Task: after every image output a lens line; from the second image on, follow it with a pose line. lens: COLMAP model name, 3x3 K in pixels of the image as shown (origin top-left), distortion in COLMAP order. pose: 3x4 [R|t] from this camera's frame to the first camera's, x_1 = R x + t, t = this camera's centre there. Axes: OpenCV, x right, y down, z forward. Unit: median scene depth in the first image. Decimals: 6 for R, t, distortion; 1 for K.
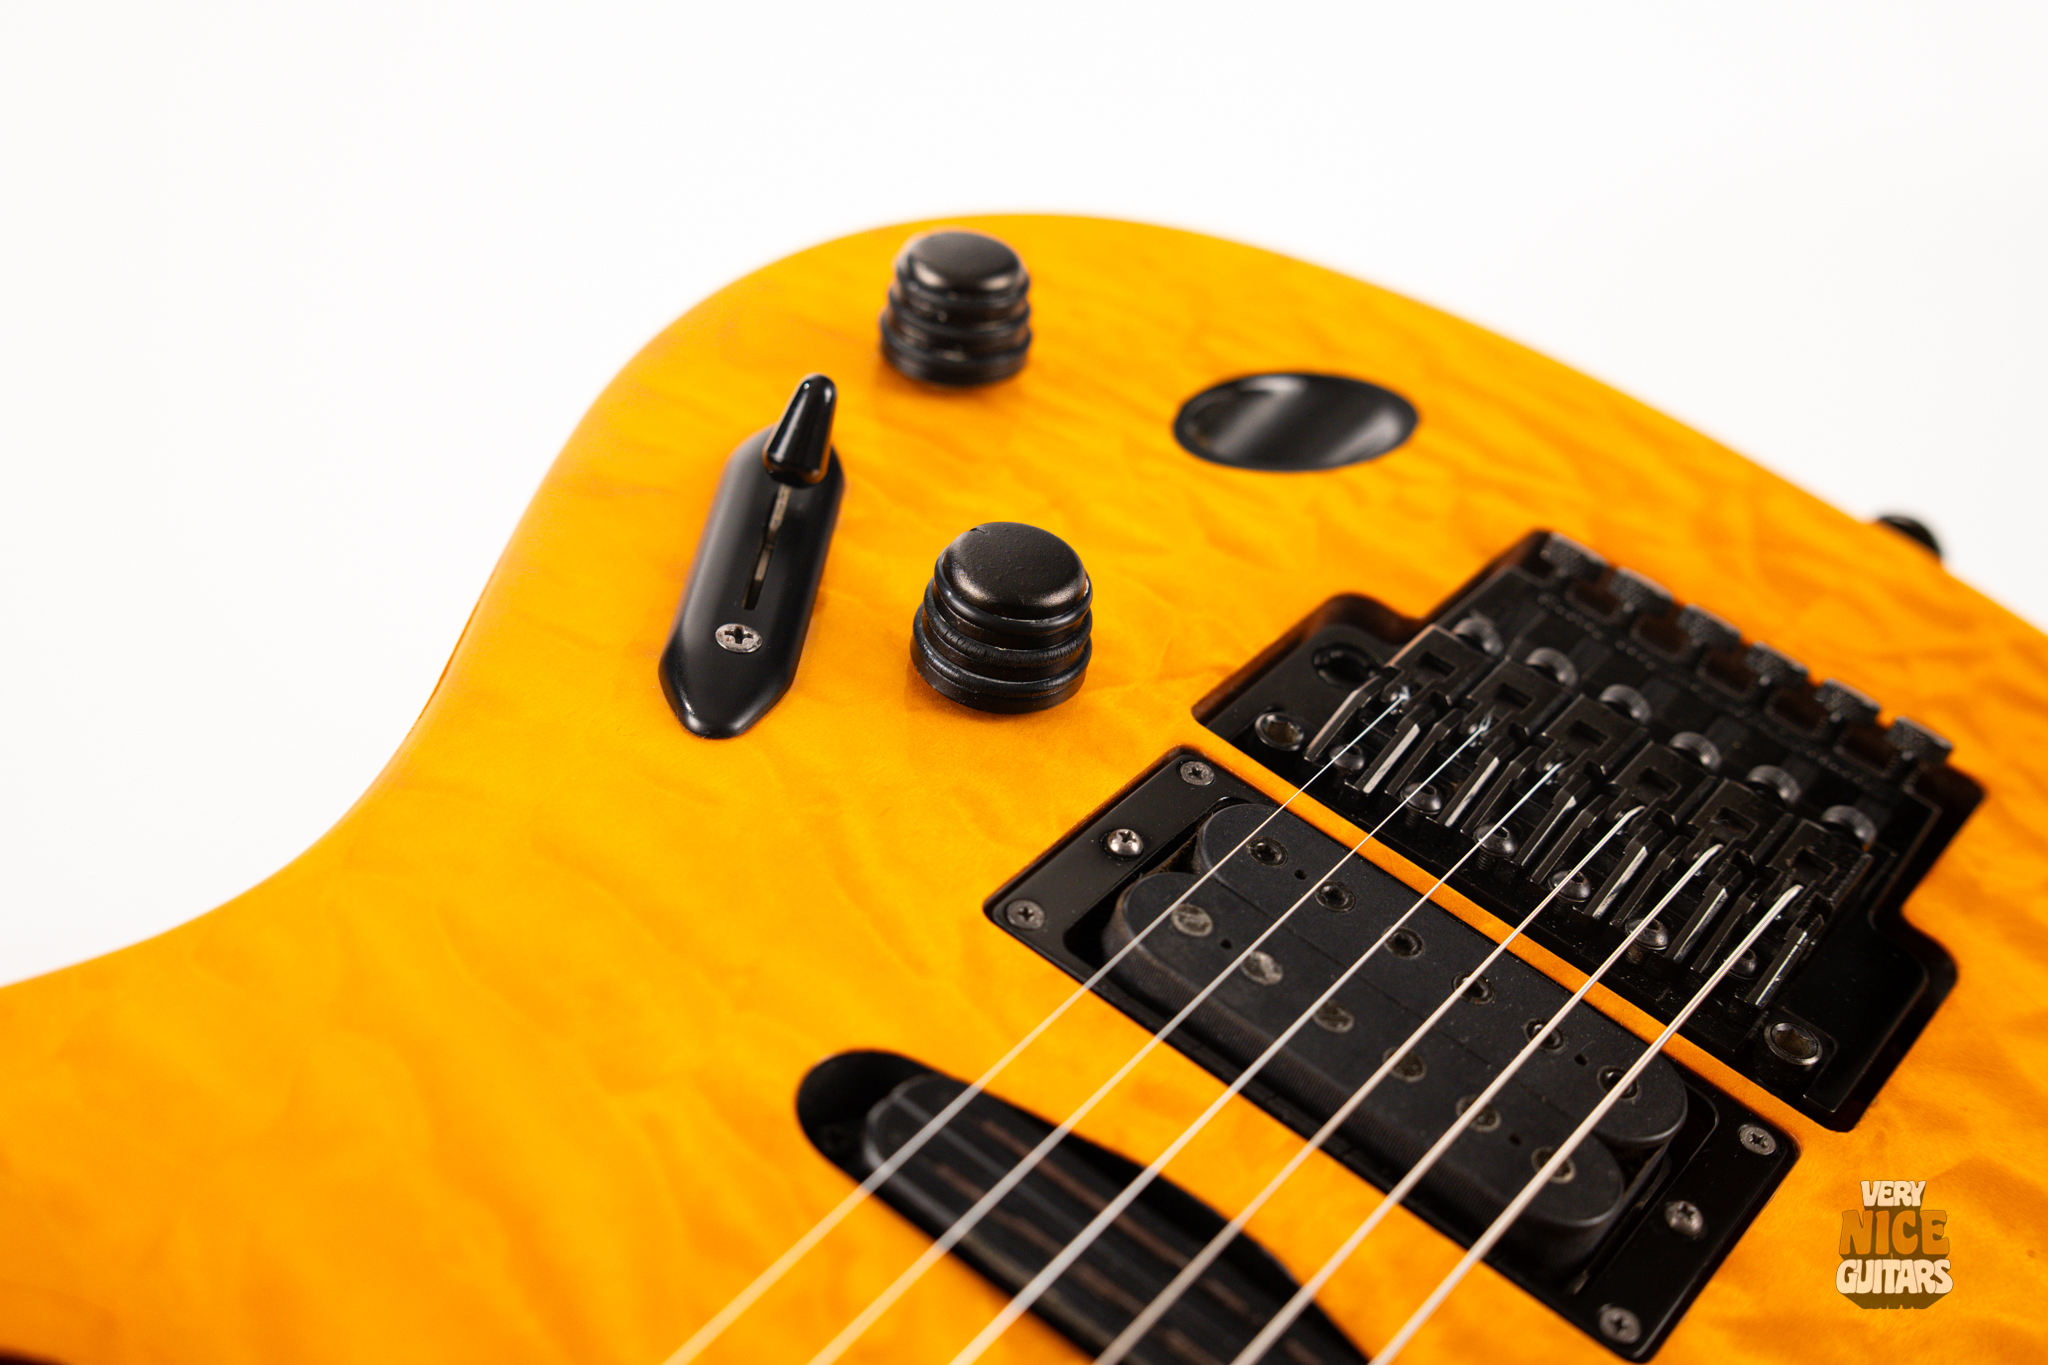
lens RADIAL K [[2937.6, 0, 1025.8], [0, 2937.6, 690.5], [0, 0, 1]] dist [0.051645, 0.000000]
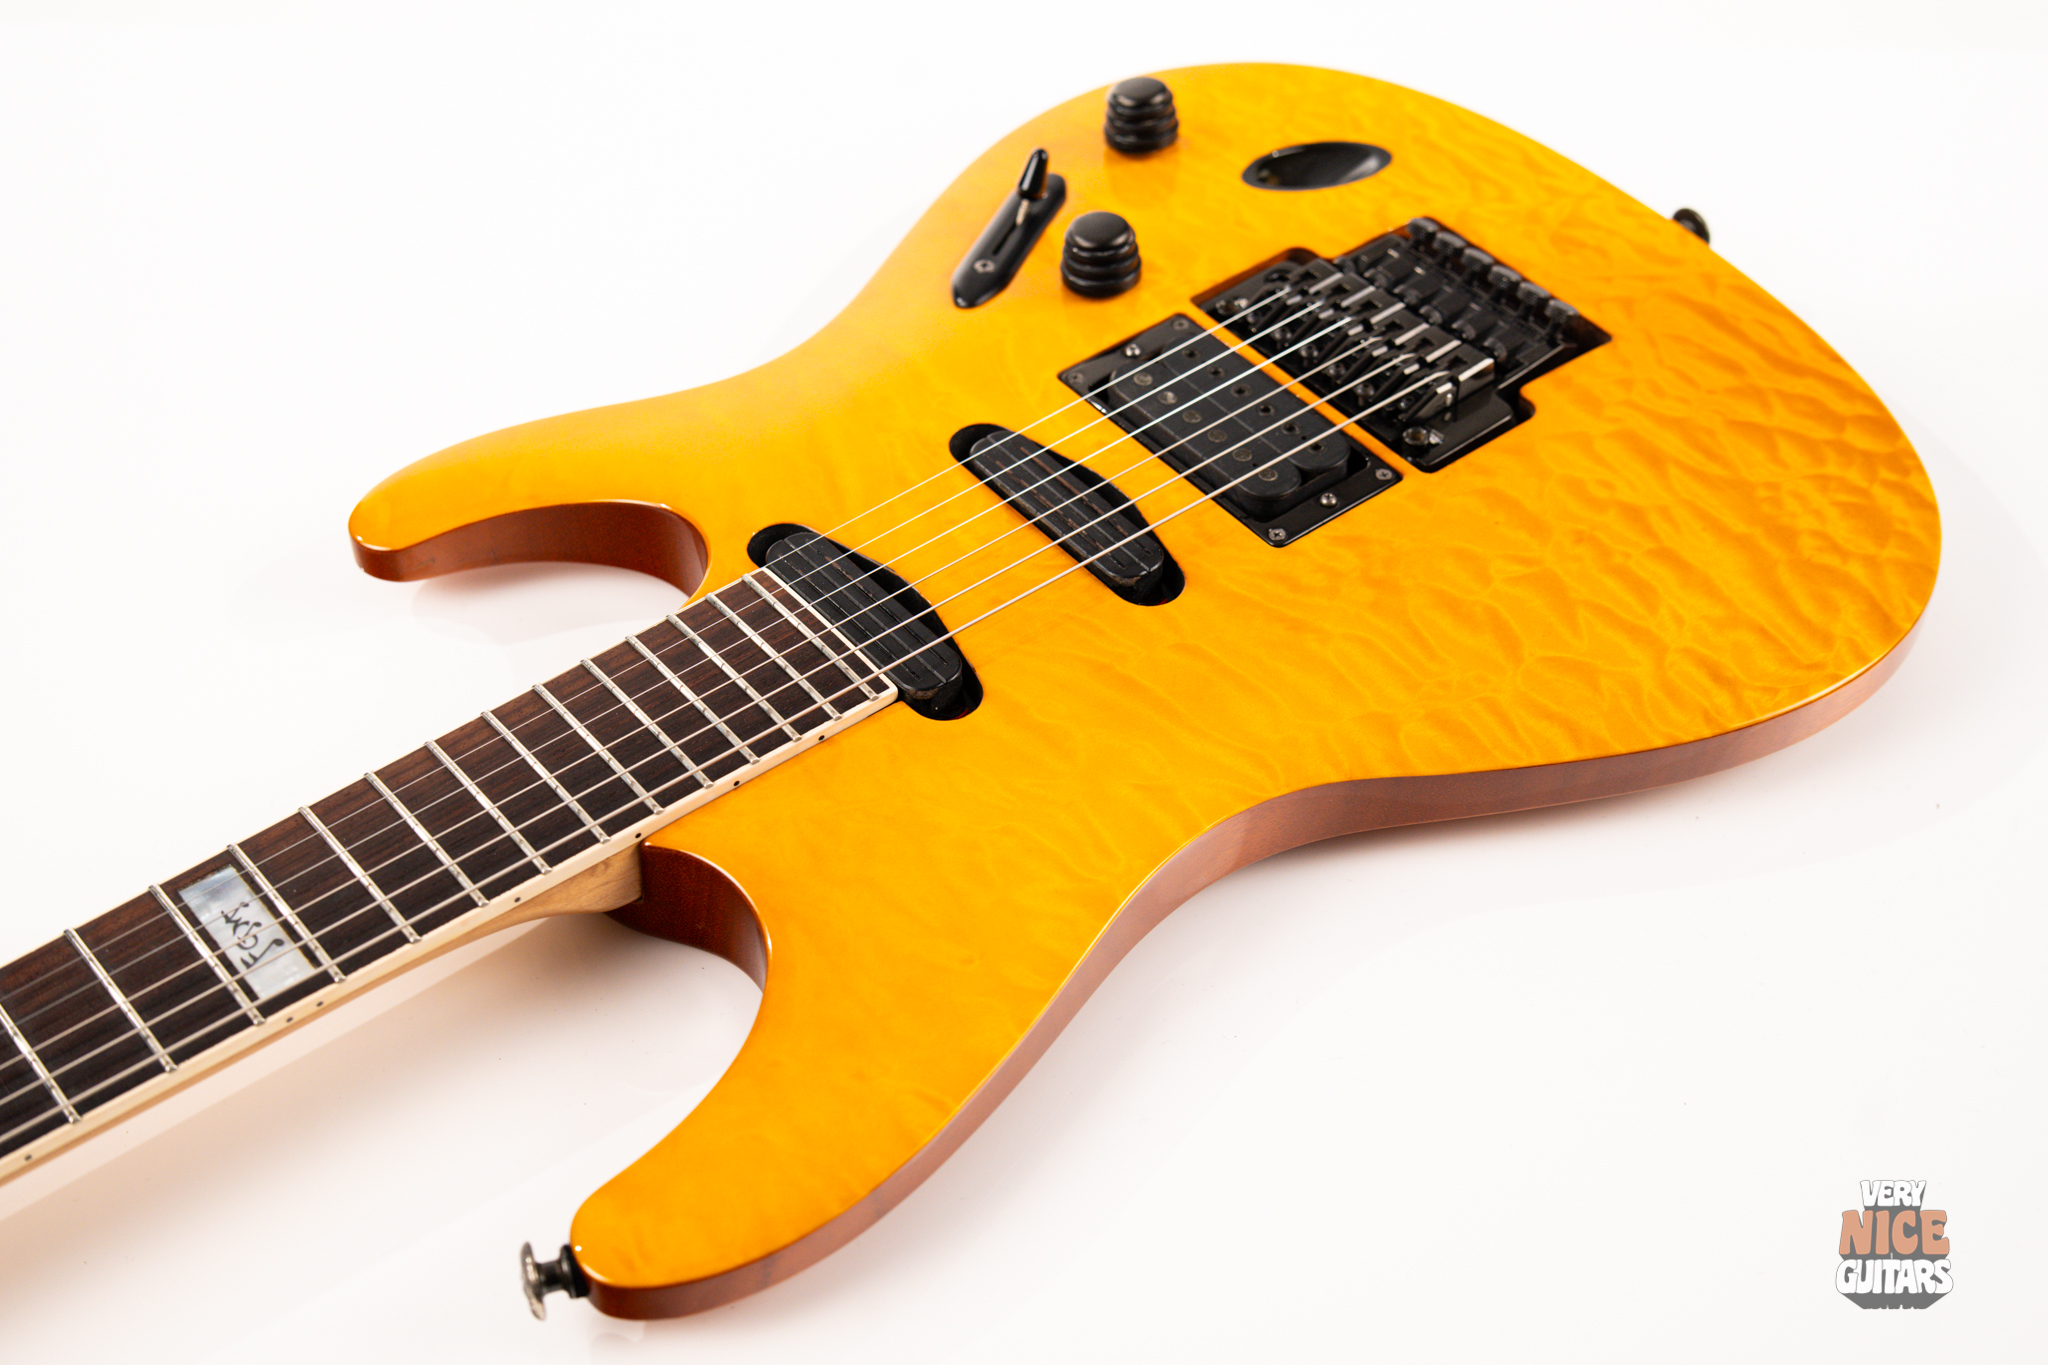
lens RADIAL K [[2937.6, 0, 1003.5], [0, 2937.6, 690.4], [0, 0, 1]] dist [0.051645, 0.000000]
pose [[0.938573, 0.026085, -0.344094, 0.721089], [-0.009212, 0.998678, 0.050579, 0.198685], [0.344958, -0.044302, 0.937572, -1.153090]]
